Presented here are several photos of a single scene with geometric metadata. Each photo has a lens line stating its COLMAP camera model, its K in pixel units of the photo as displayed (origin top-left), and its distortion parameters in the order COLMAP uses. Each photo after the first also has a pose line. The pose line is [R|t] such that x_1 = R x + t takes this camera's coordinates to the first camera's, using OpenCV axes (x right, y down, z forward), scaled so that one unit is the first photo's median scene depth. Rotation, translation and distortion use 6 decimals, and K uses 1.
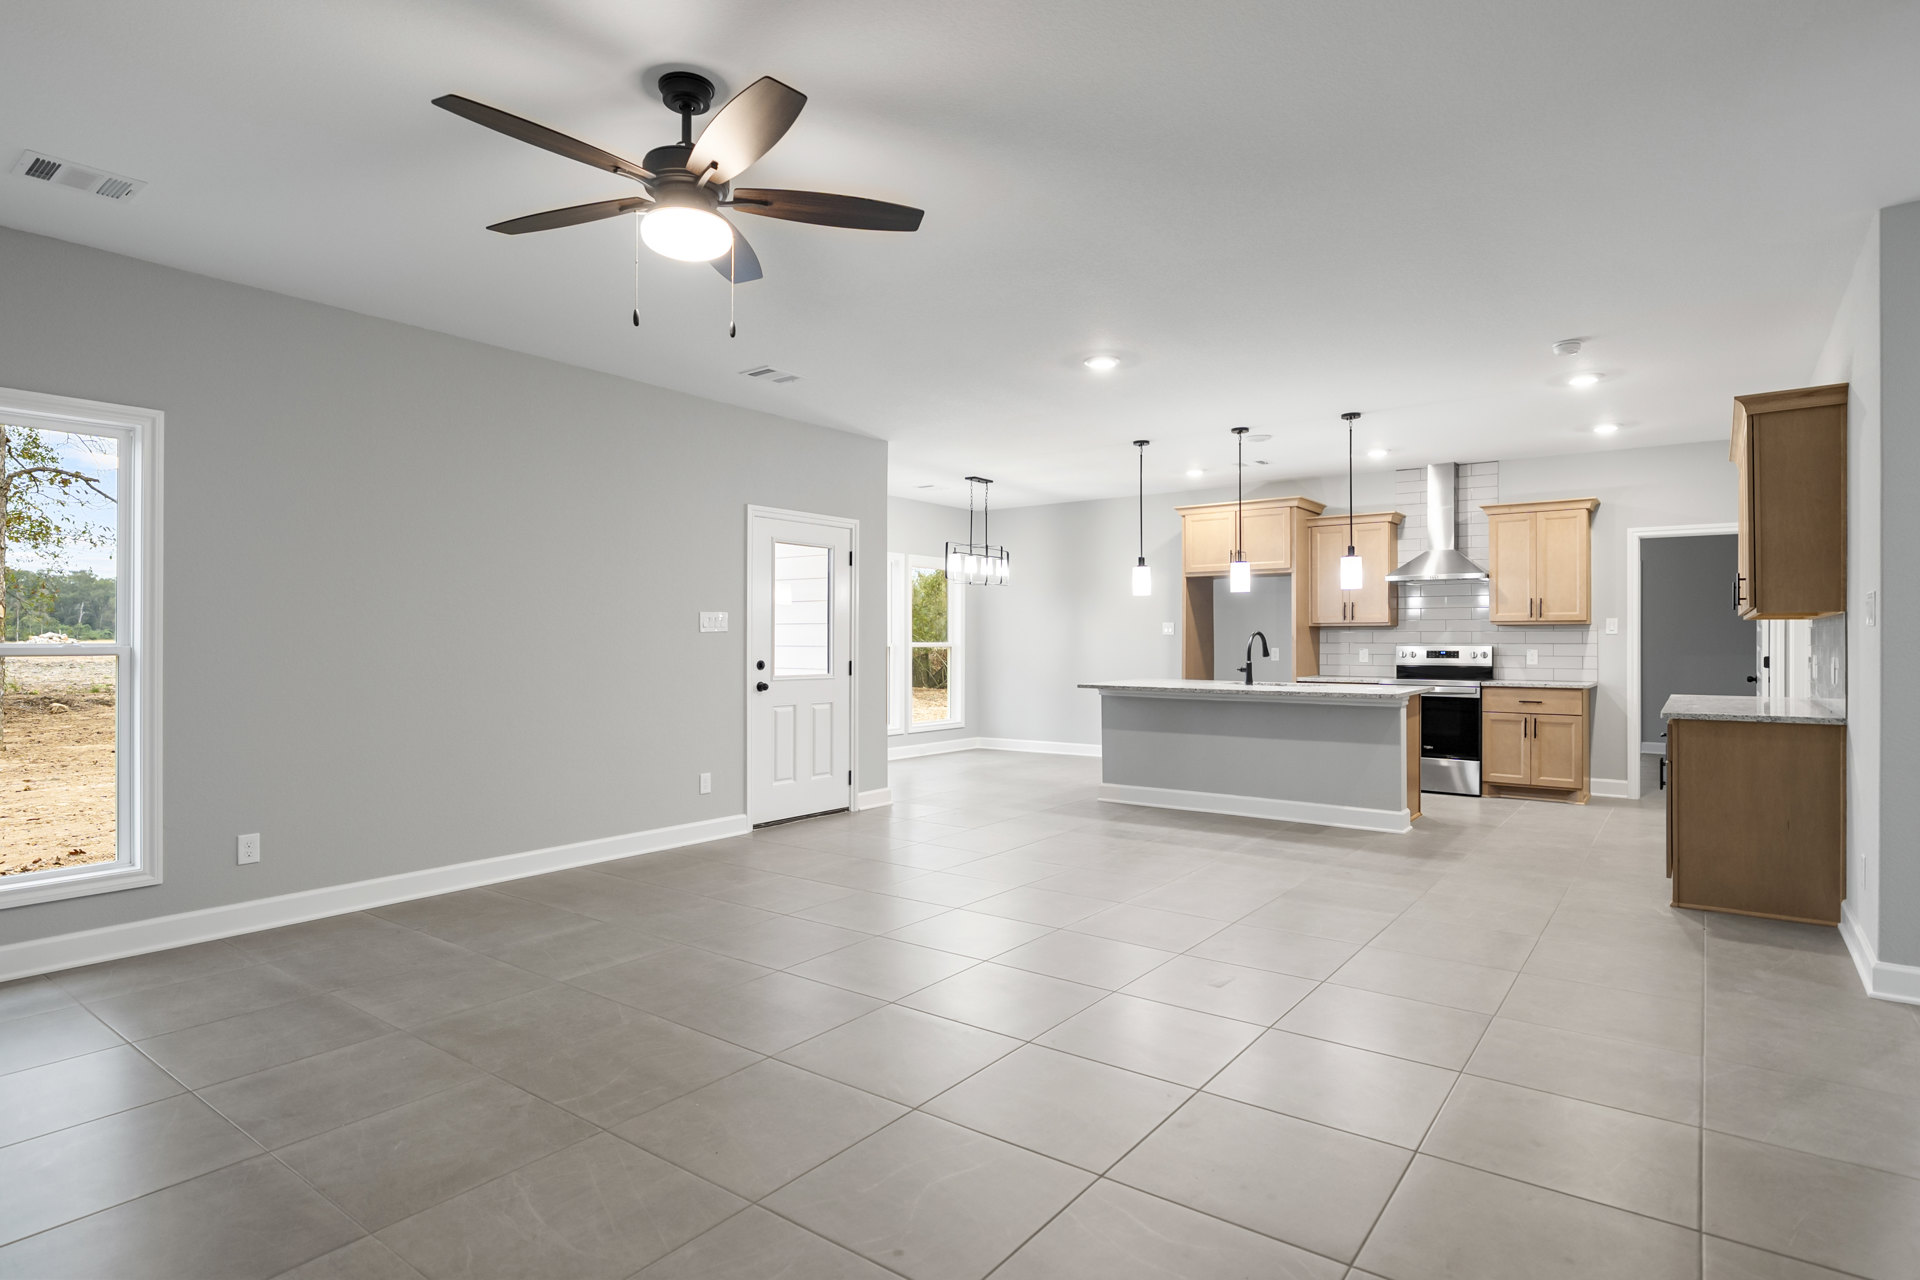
lens RADIAL K [[1002.2, 0, 960.0], [0, 1002.2, 640.0], [0, 0, 1]] dist [-0.000589, -0.000385]
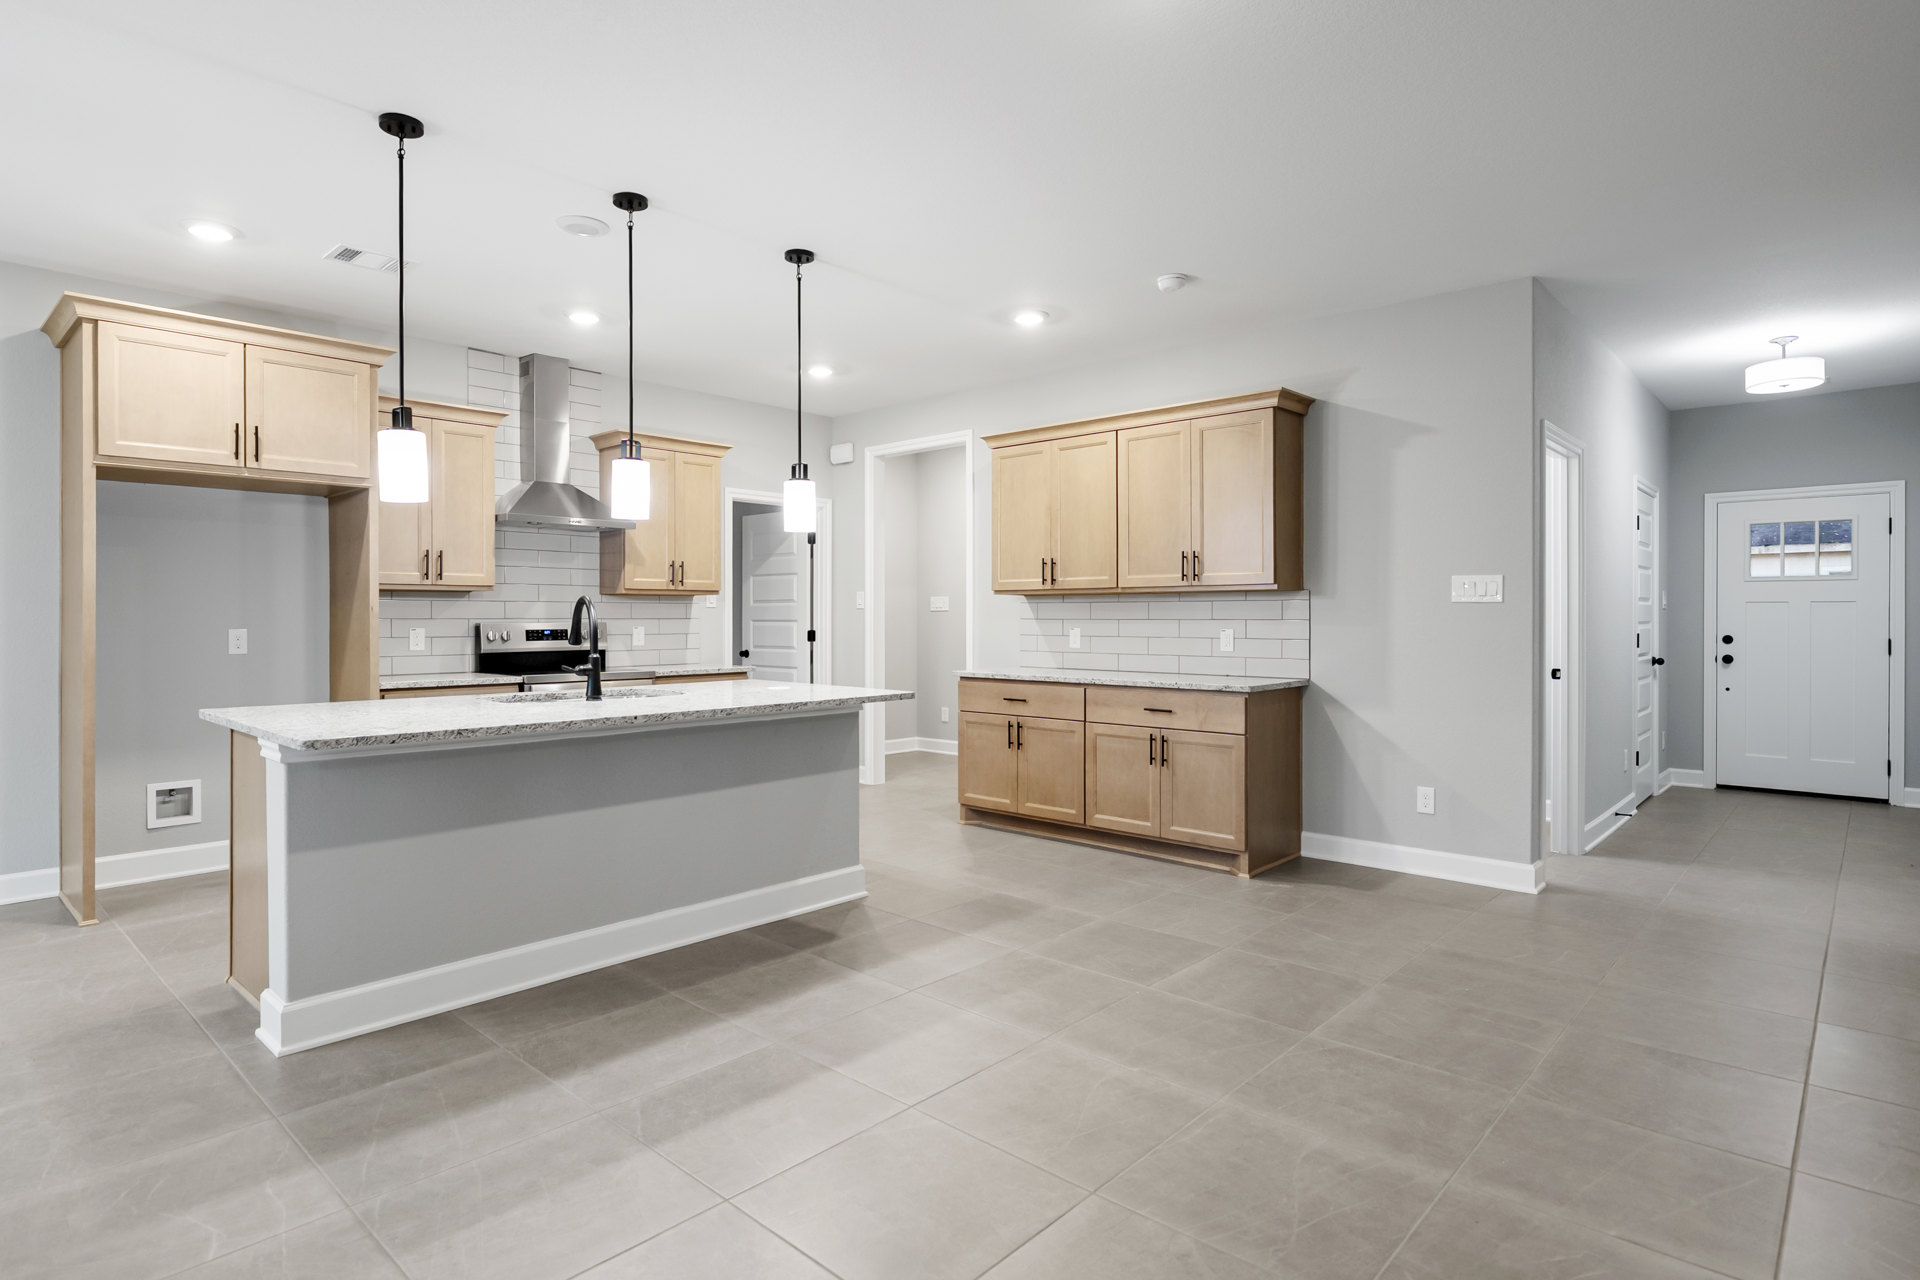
lens RADIAL K [[1007.6, 0, 958.3], [0, 1007.6, 621.4], [0, 0, 1]] dist [-0.003091, -0.001107]
pose [[0.102646, -0.005487, 0.994703, -0.192959], [-0.000247, 0.999985, 0.005541, 0.001338], [-0.994718, -0.000815, 0.102643, 0.703820]]
